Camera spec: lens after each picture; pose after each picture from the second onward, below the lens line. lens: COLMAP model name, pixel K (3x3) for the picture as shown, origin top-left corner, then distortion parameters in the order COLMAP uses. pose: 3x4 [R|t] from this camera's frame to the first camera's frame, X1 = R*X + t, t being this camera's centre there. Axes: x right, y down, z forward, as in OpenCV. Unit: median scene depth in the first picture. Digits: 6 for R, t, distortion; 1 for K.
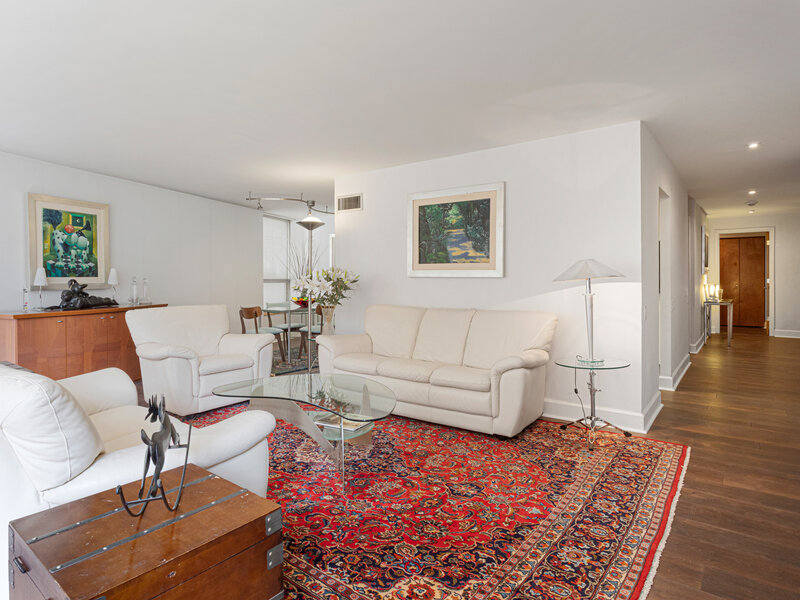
lens RADIAL K [[462.0, 0, 392.2], [0, 462.0, 279.8], [0, 0, 1]] dist [-0.006211, -0.000112]
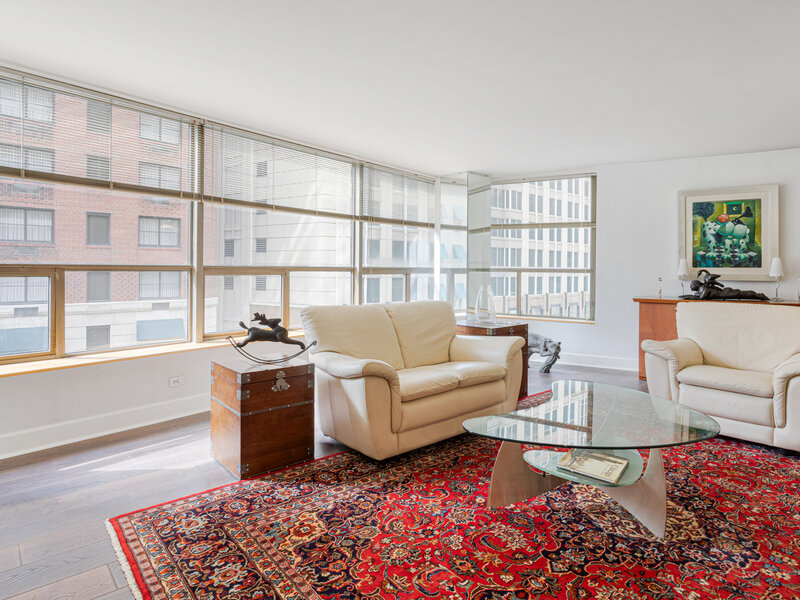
lens RADIAL K [[462.0, 0, 402.2], [0, 462.0, 298.2], [0, 0, 1]] dist [-0.006211, -0.000112]
pose [[-0.170270, 0.071038, -0.982834, 0.409298], [-0.009026, 0.997244, 0.073643, -0.006907], [0.985356, 0.021410, -0.169160, 0.508497]]
